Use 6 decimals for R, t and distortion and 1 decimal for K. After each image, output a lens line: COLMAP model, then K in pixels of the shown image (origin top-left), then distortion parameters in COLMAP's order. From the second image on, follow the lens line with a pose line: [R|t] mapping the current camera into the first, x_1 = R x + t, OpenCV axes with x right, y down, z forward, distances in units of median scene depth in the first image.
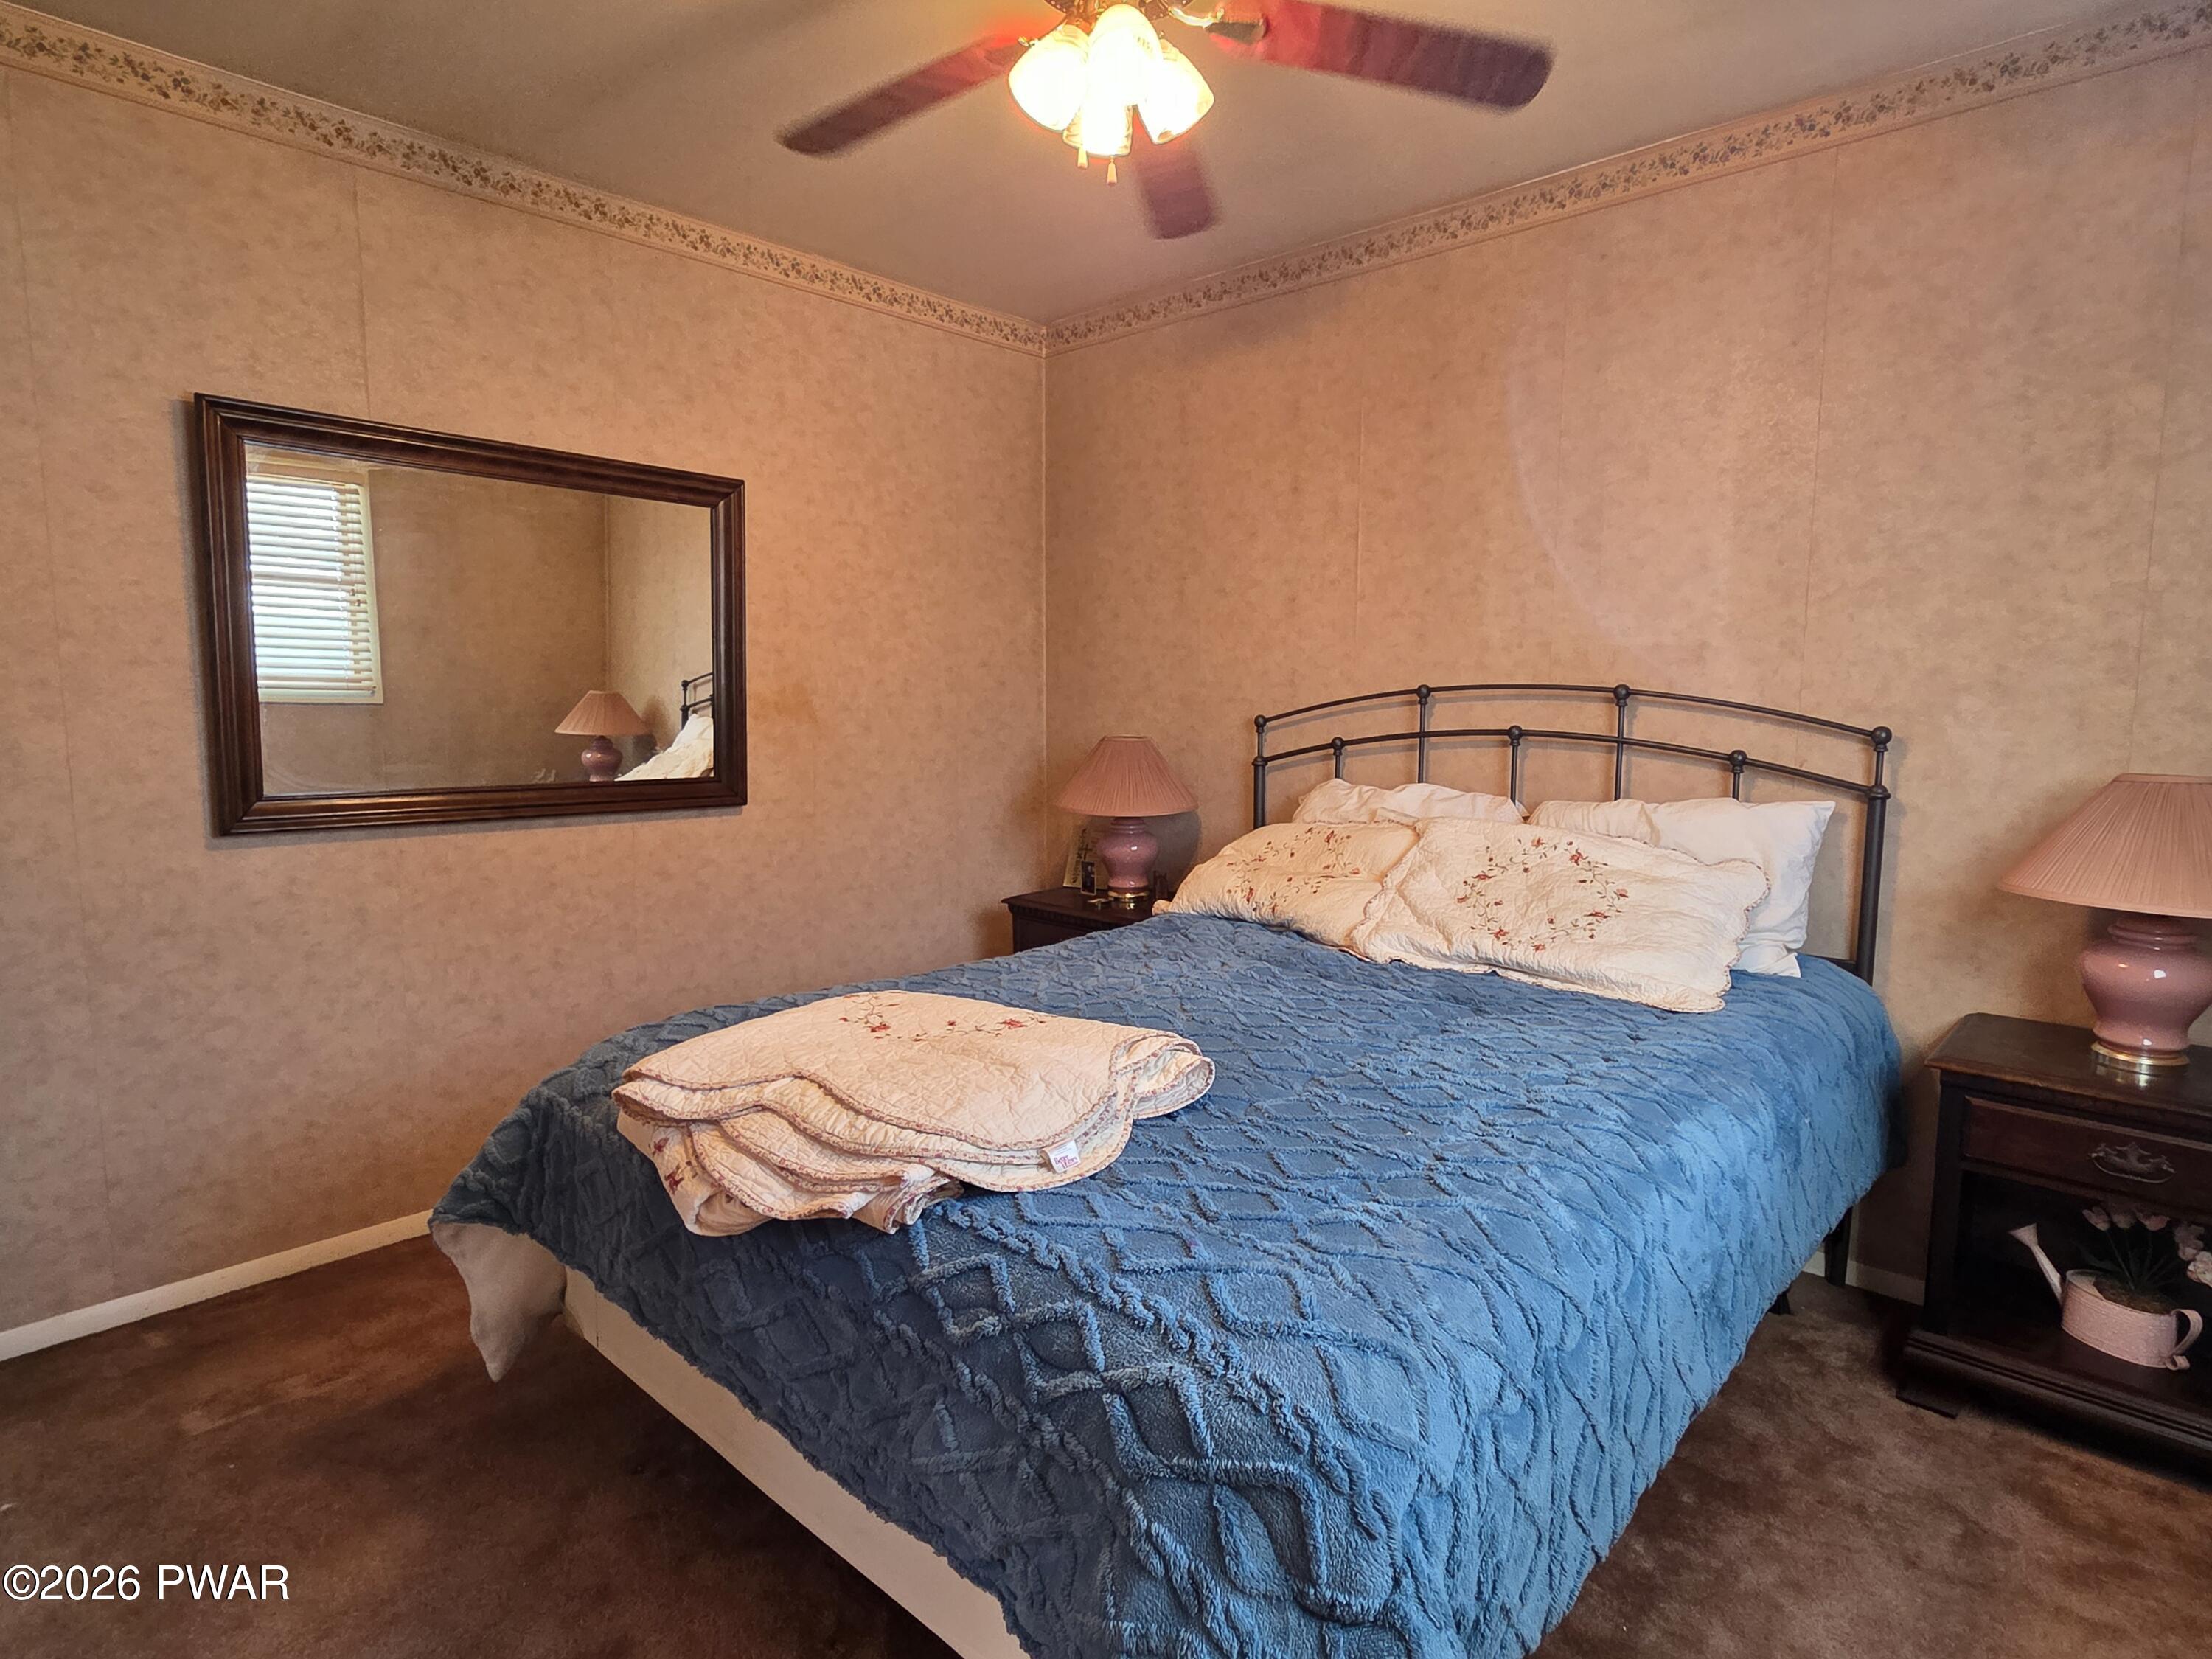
lens RADIAL K [[1194.6, 0, 1103.5], [0, 1194.6, 817.7], [0, 0, 1]] dist [-0.004656, -0.002179]
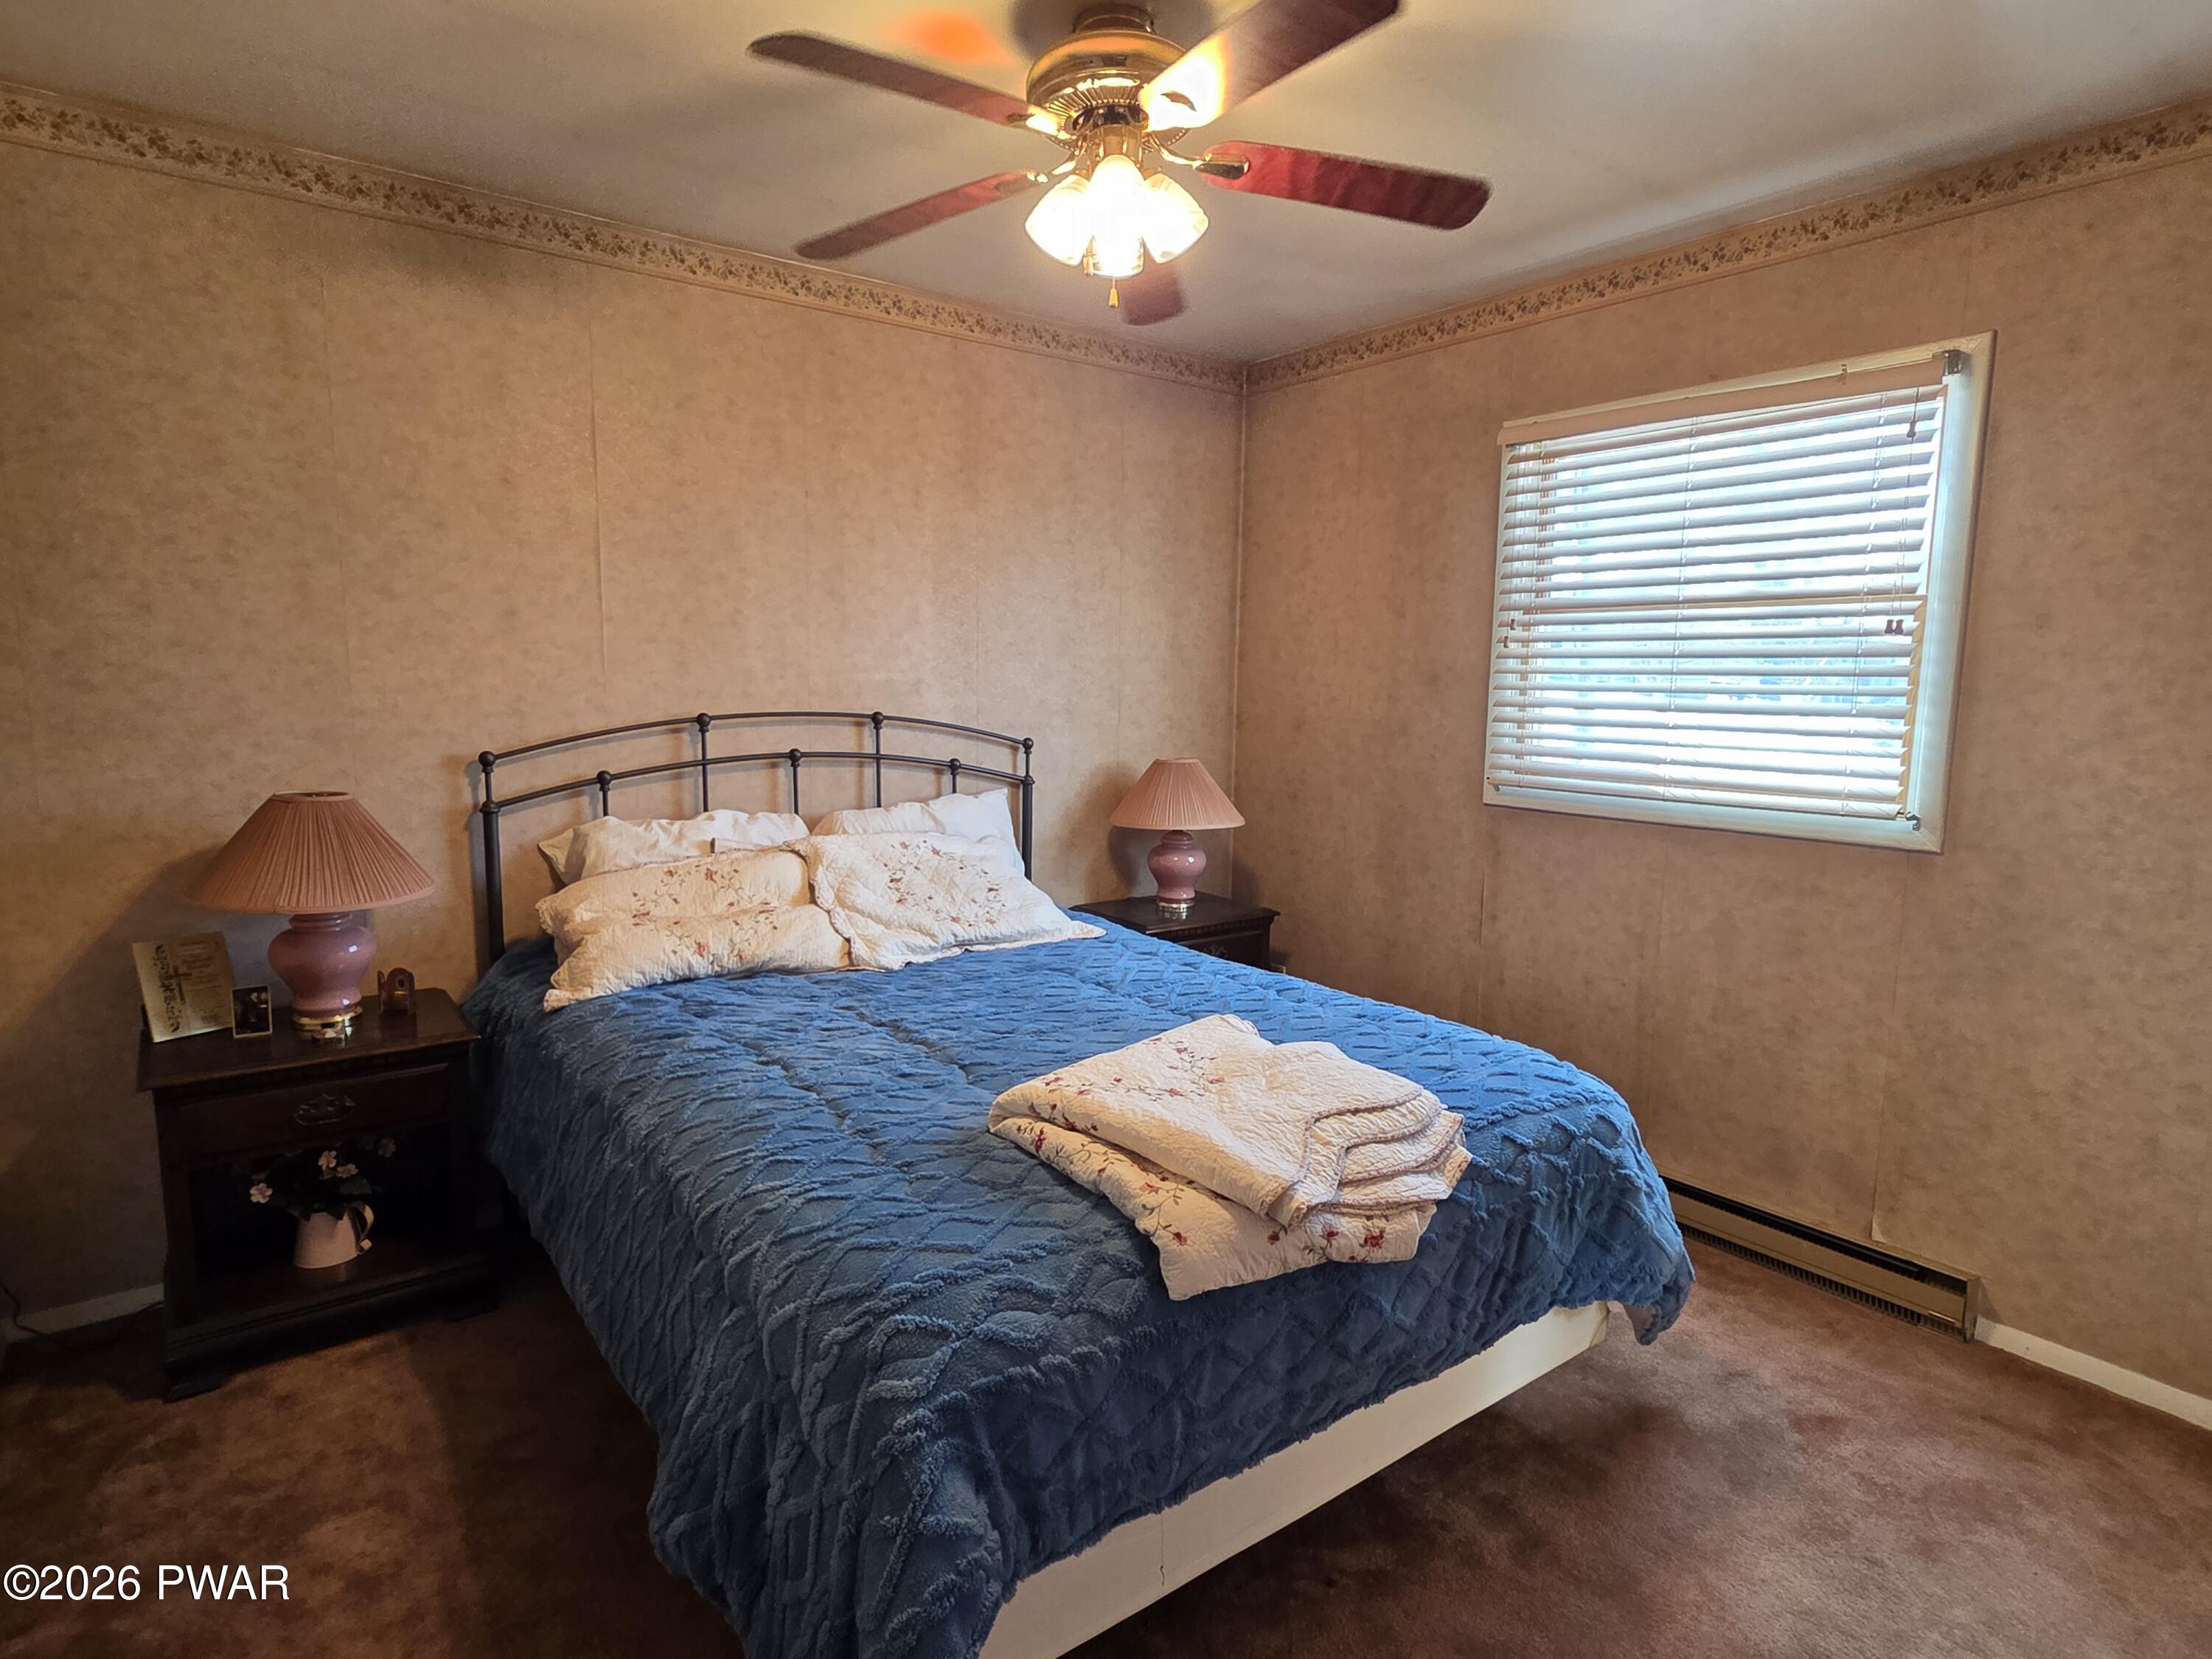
lens RADIAL K [[1194.6, 0, 1103.5], [0, 1194.6, 817.7], [0, 0, 1]] dist [-0.004656, -0.002179]
pose [[0.169606, -0.115317, 0.978742, -0.750204], [0.091030, 0.990718, 0.100954, -0.105582], [-0.981299, 0.071973, 0.178529, 0.550281]]
